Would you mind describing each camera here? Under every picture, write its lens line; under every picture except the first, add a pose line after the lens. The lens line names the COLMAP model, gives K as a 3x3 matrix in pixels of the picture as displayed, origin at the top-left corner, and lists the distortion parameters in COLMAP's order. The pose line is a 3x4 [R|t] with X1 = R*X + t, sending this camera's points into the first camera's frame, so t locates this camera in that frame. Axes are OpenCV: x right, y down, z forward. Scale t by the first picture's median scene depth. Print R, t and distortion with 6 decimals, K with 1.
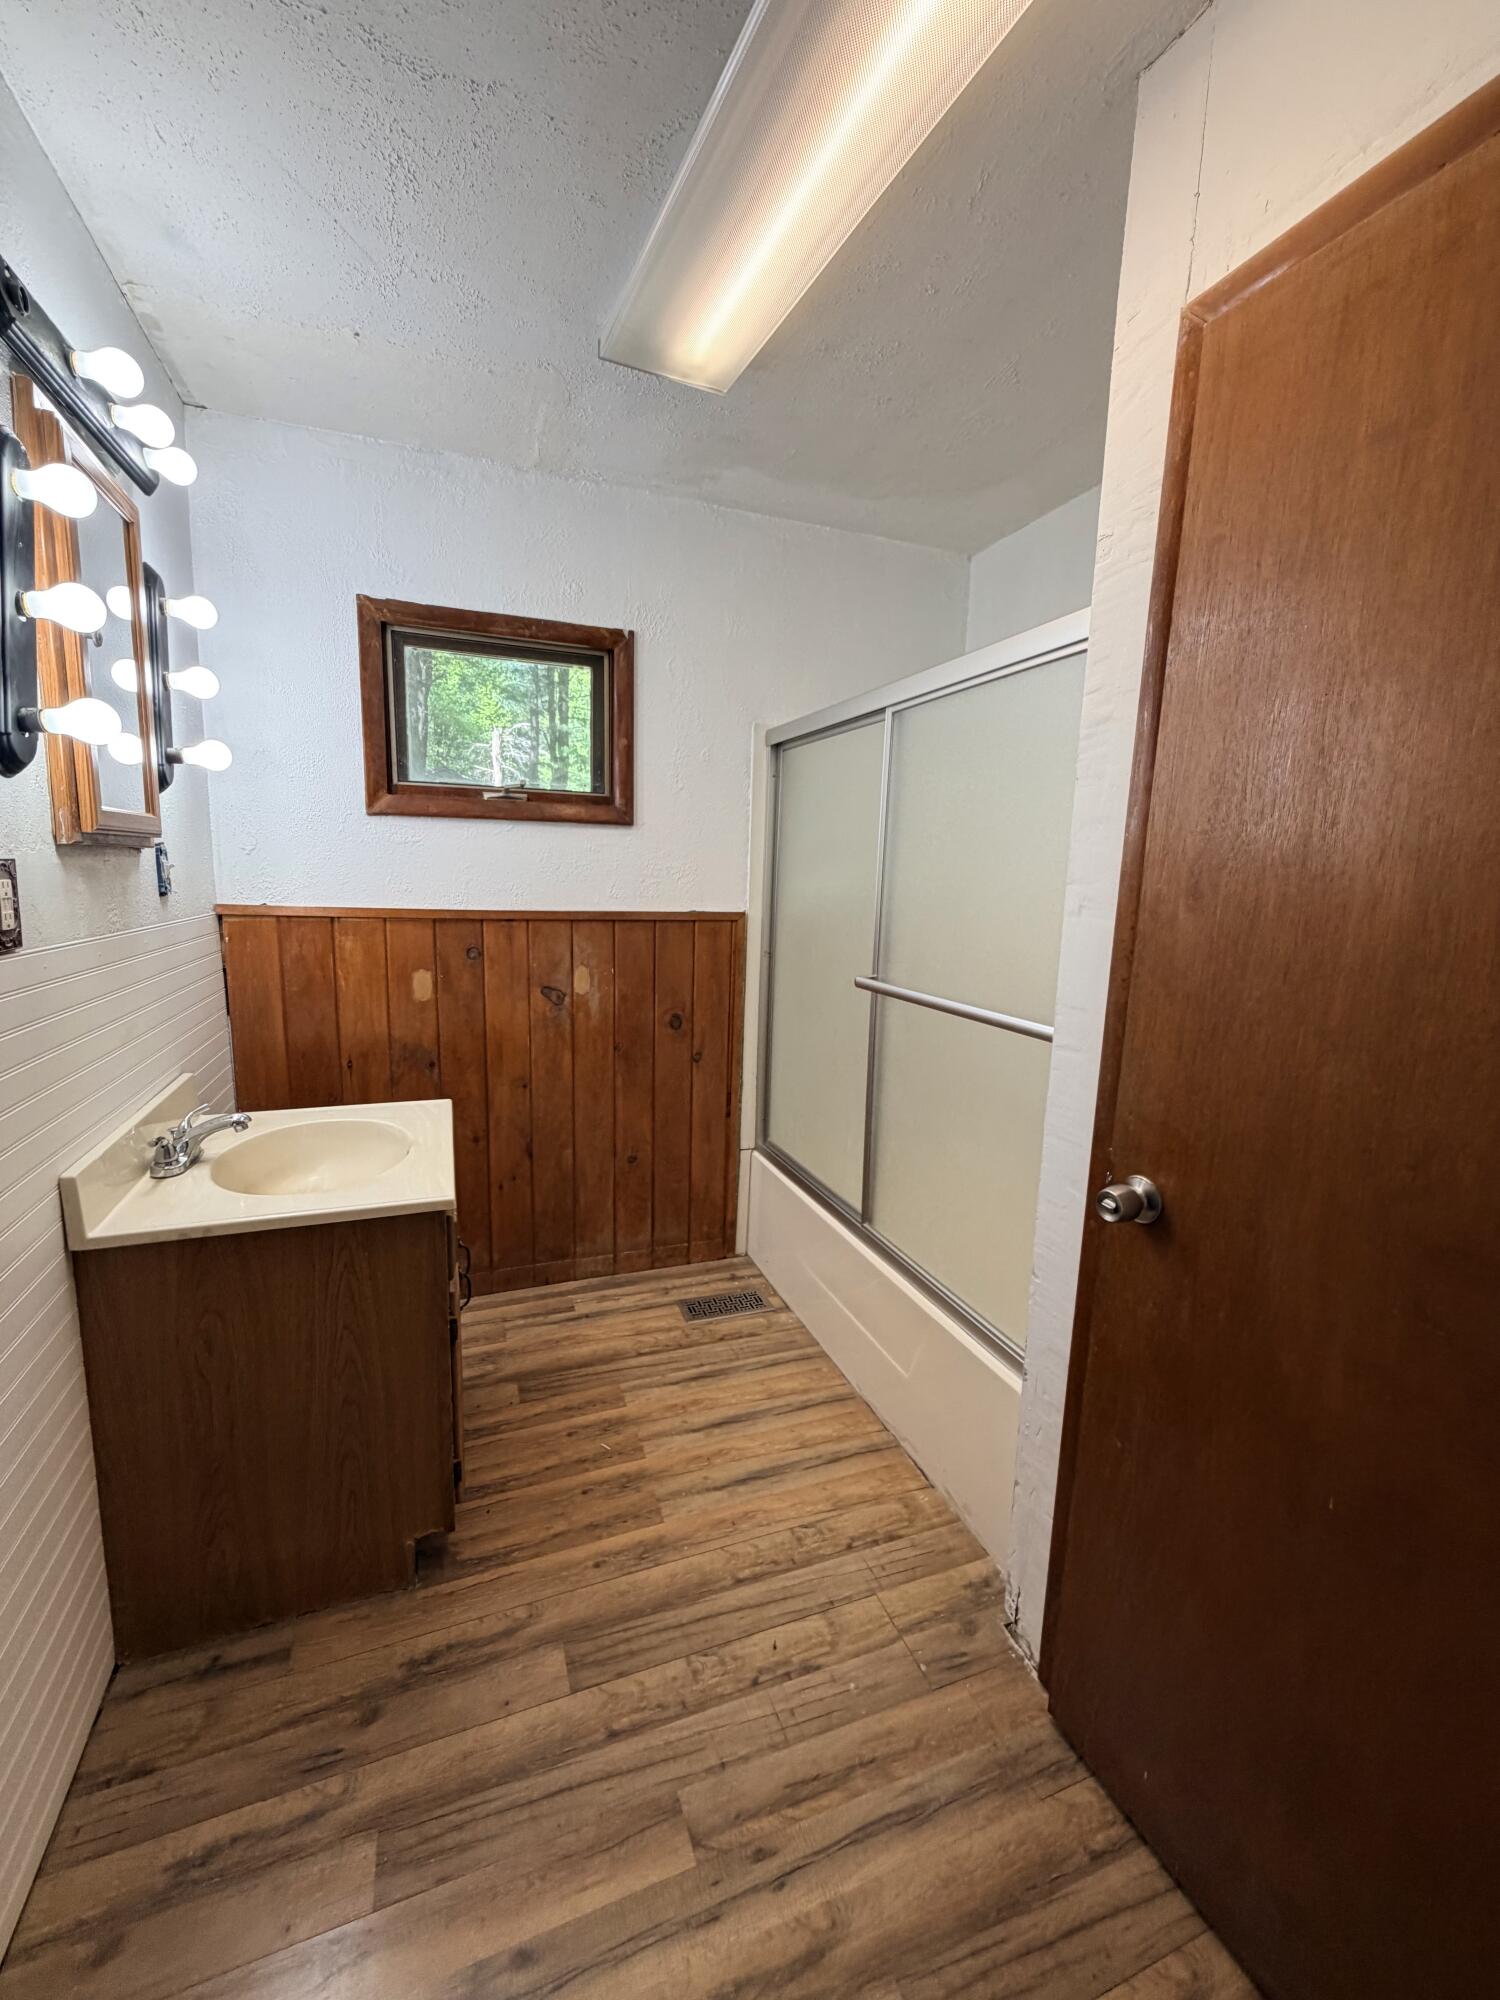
lens RADIAL K [[807.7, 0, 750.0], [0, 807.7, 1000.0], [0, 0, 1]] dist [-0.003833, 0.000981]
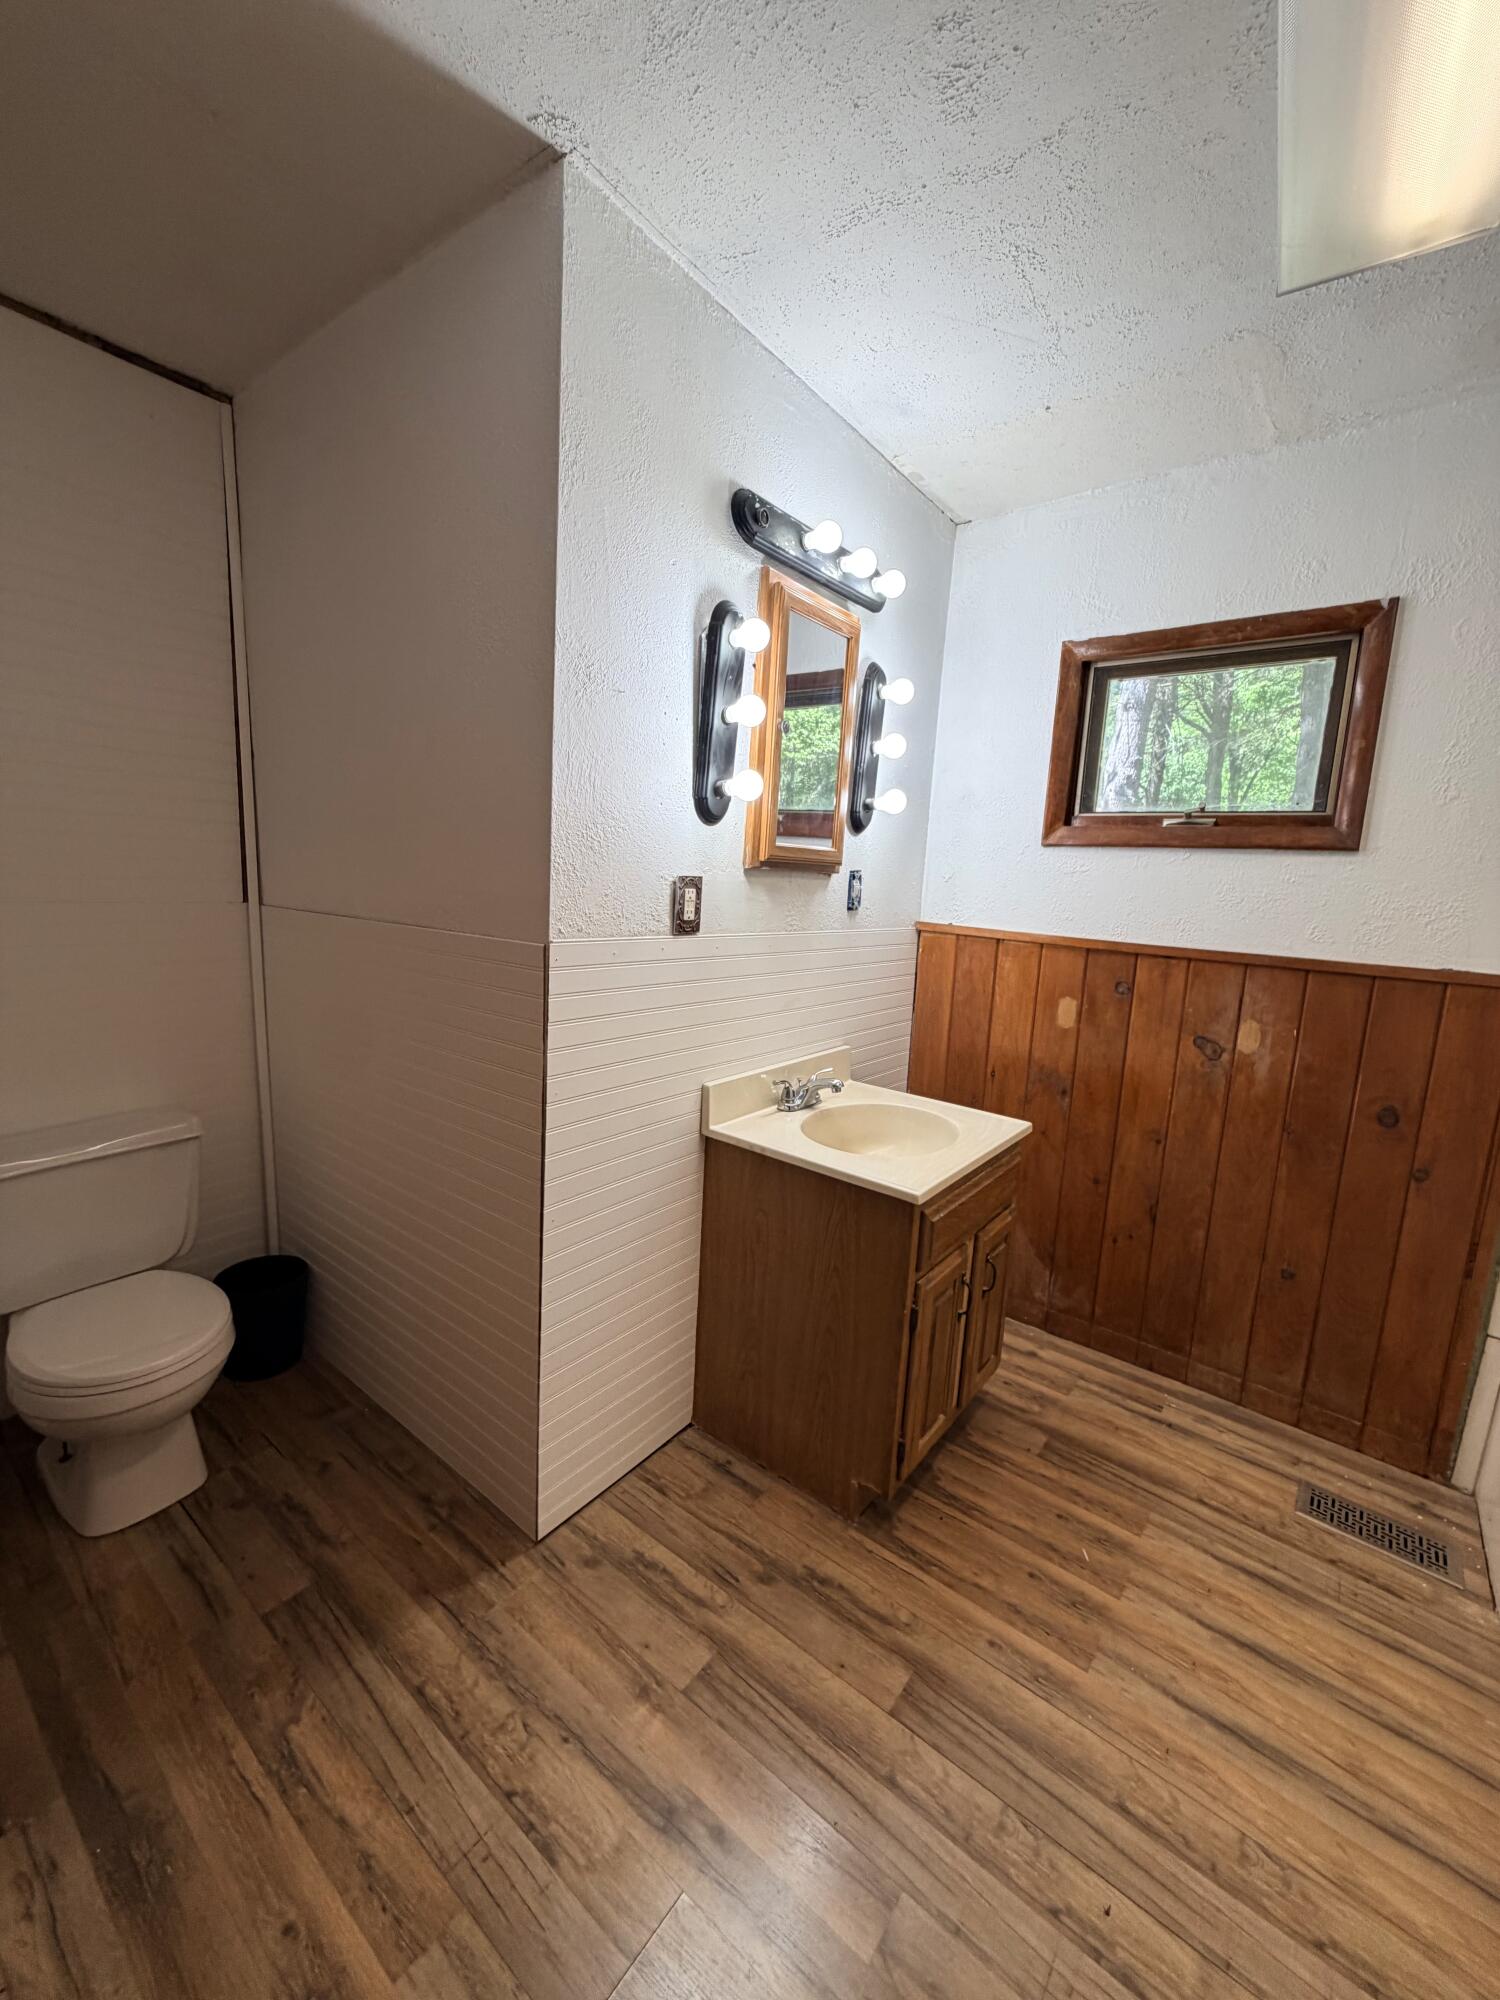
lens RADIAL K [[807.7, 0, 750.0], [0, 807.7, 1000.0], [0, 0, 1]] dist [-0.003833, 0.000981]
pose [[0.506633, 0.132481, -0.851923, 0.264819], [-0.173734, 0.983541, 0.049630, -0.015769], [0.844476, 0.122864, 0.521310, 0.143758]]
